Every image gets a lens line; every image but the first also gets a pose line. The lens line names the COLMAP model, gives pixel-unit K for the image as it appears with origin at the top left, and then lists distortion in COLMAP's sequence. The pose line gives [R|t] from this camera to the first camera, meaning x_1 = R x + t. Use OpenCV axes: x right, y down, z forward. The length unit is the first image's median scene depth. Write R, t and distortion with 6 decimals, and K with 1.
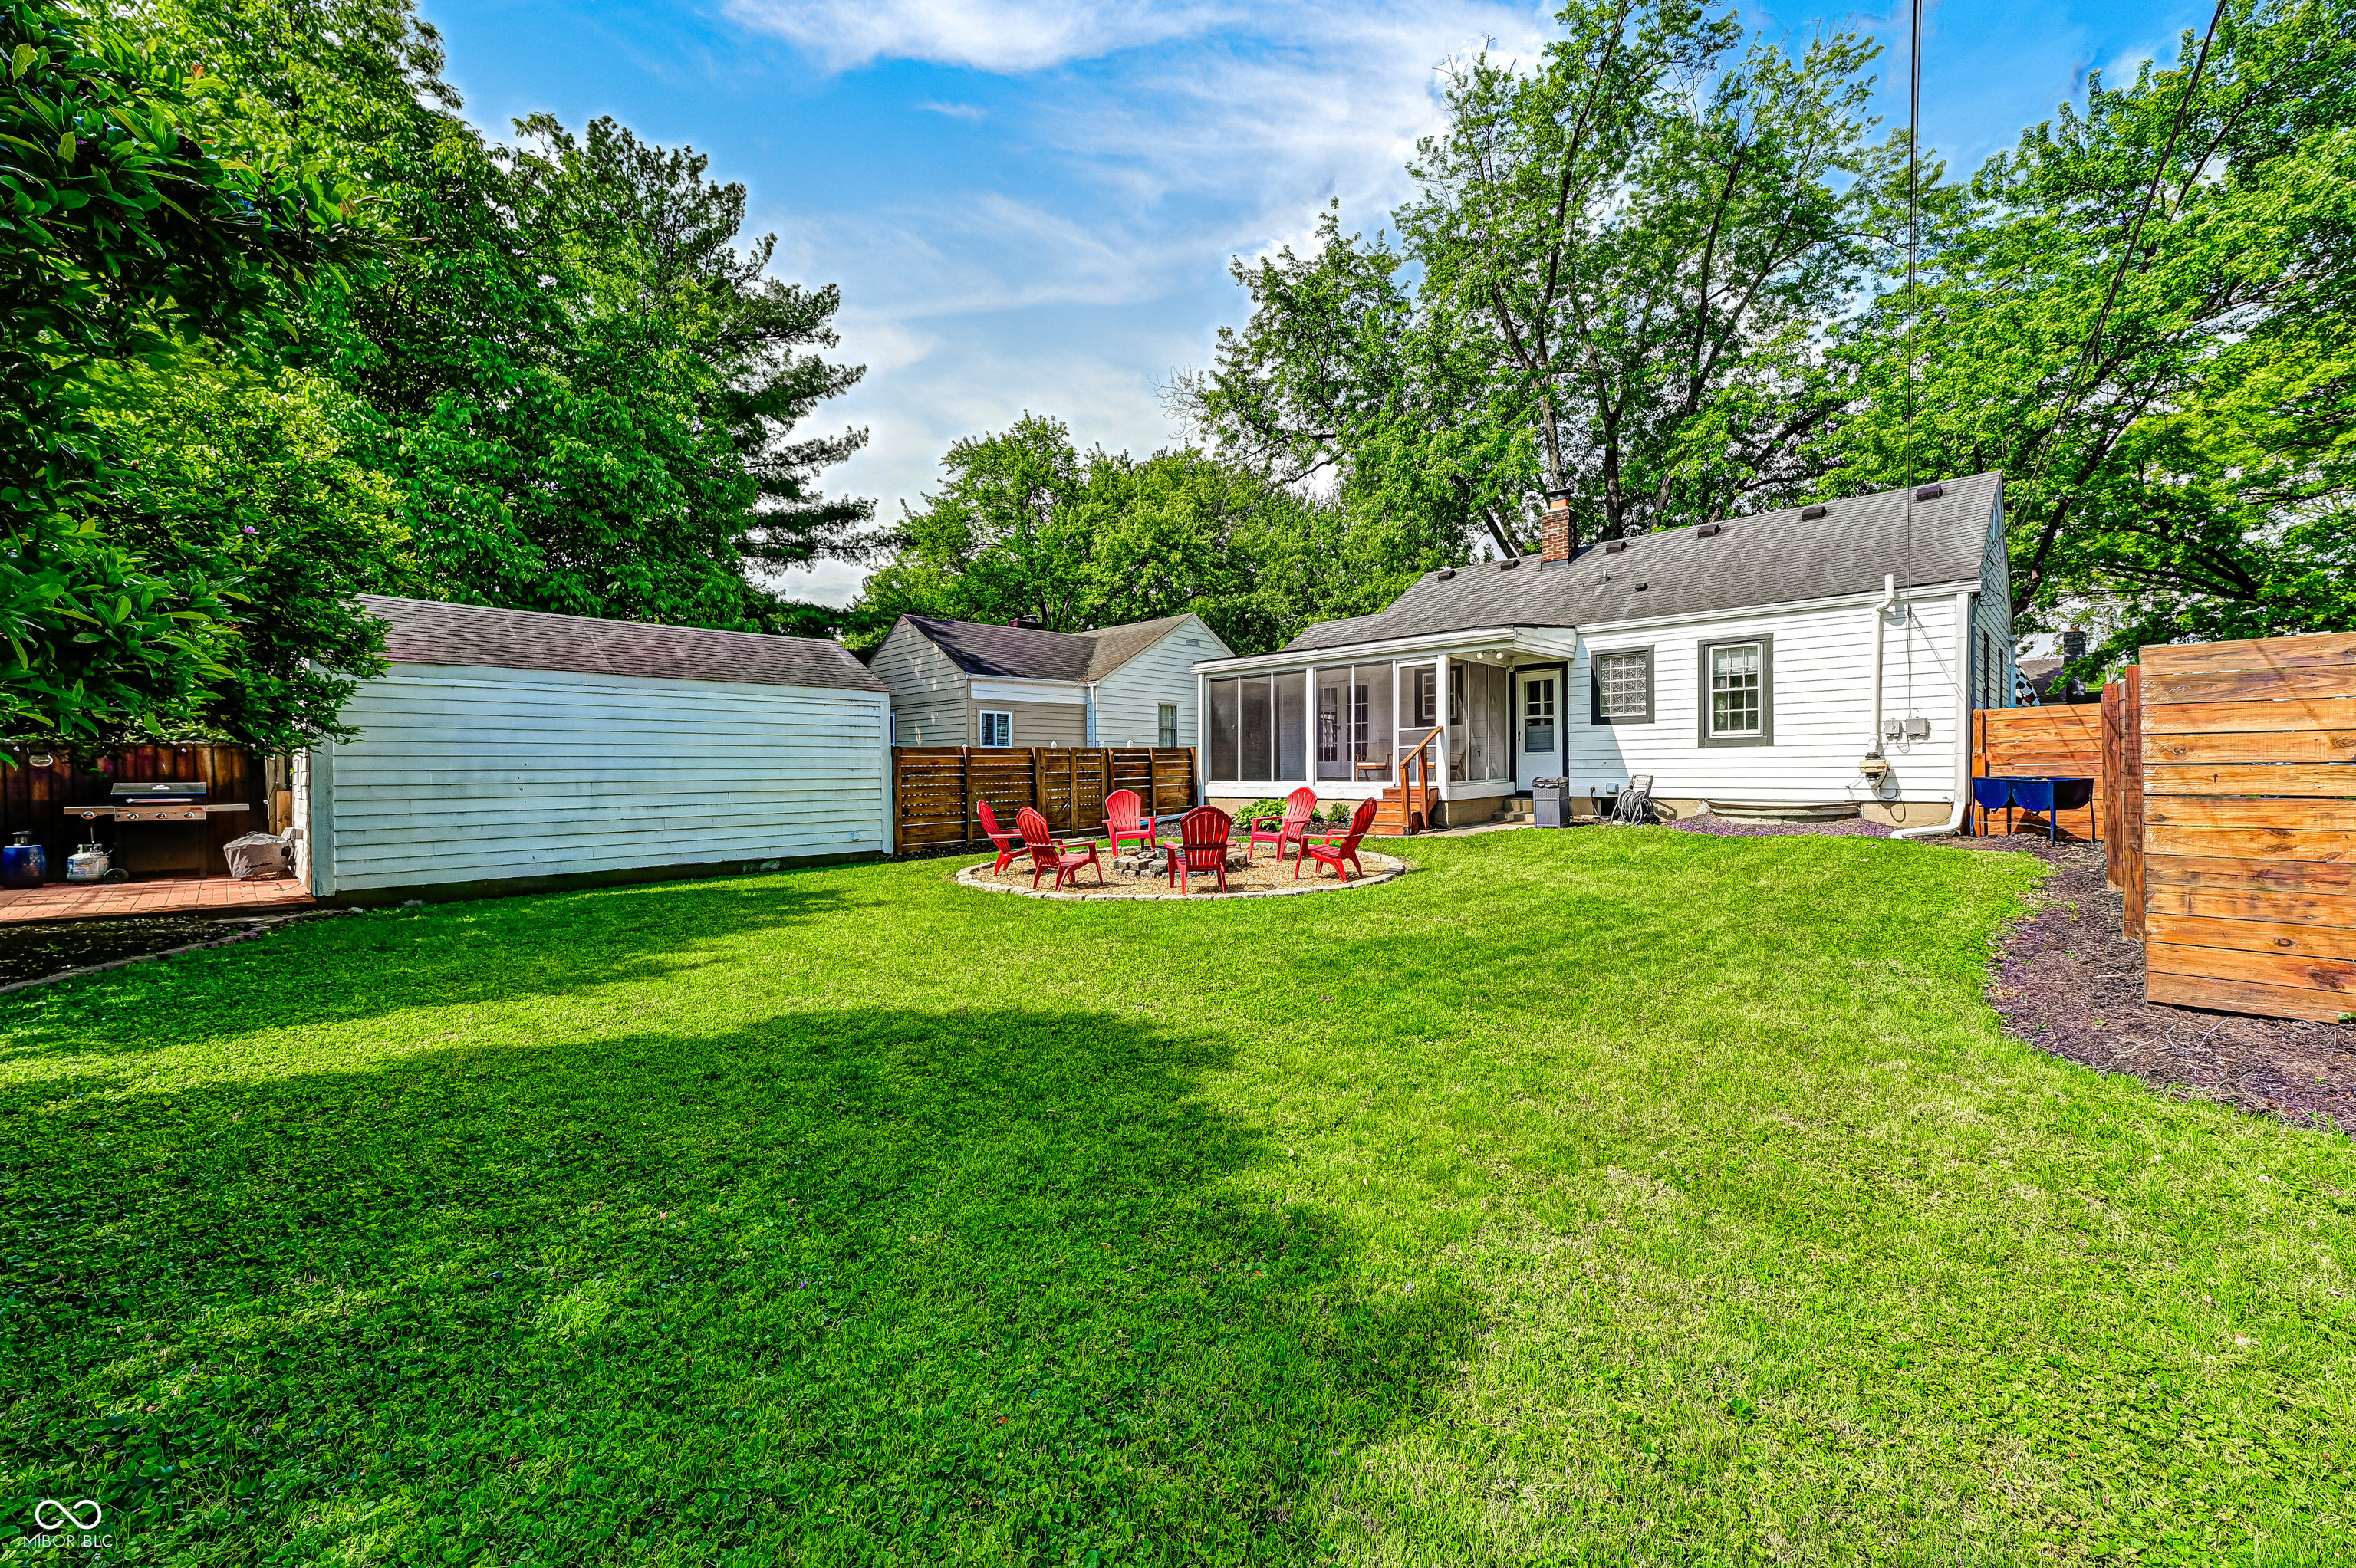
lens RADIAL K [[924.8, 0, 1186.5], [0, 924.8, 782.0], [0, 0, 1]] dist [0.025811, -0.000049]
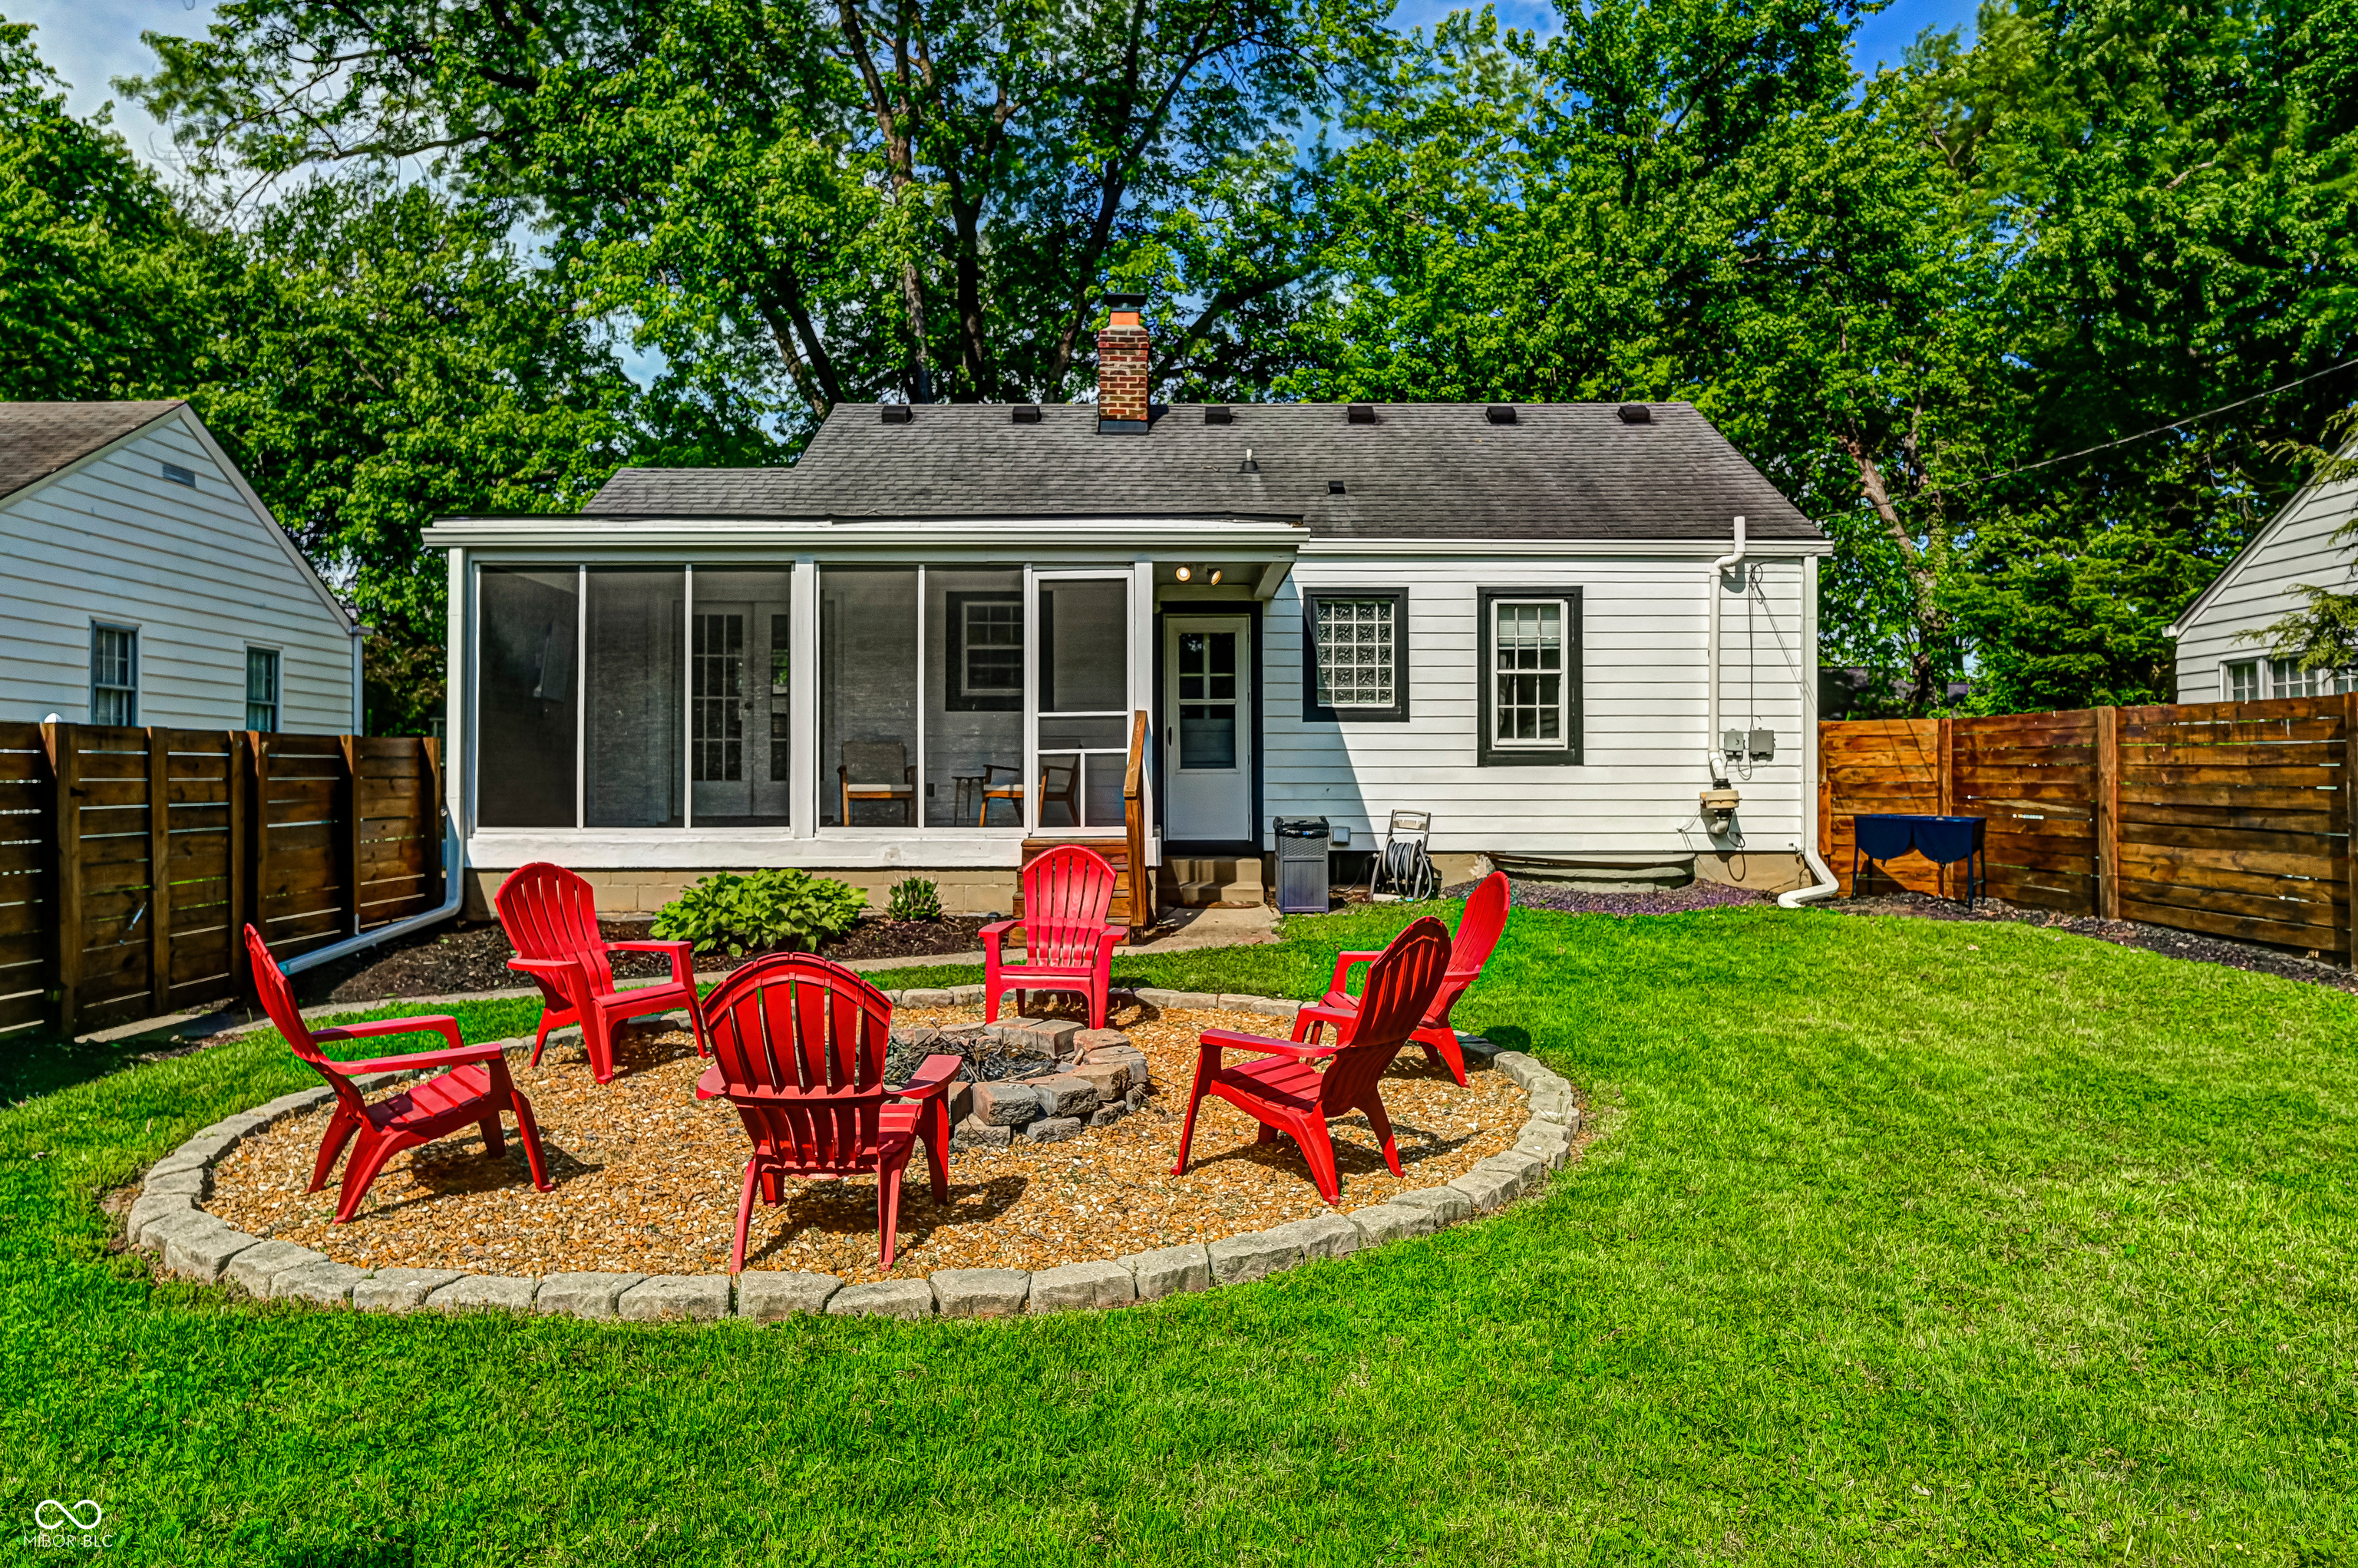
lens RADIAL K [[1538.9, 0, 1173.5], [0, 1538.9, 784.2], [0, 0, 1]] dist [-0.001441, -0.000226]
pose [[0.709547, 0.012097, 0.704554, -0.247324], [0.004931, 0.999743, -0.022131, -0.004069], [-0.704641, 0.019177, 0.709305, 0.388073]]
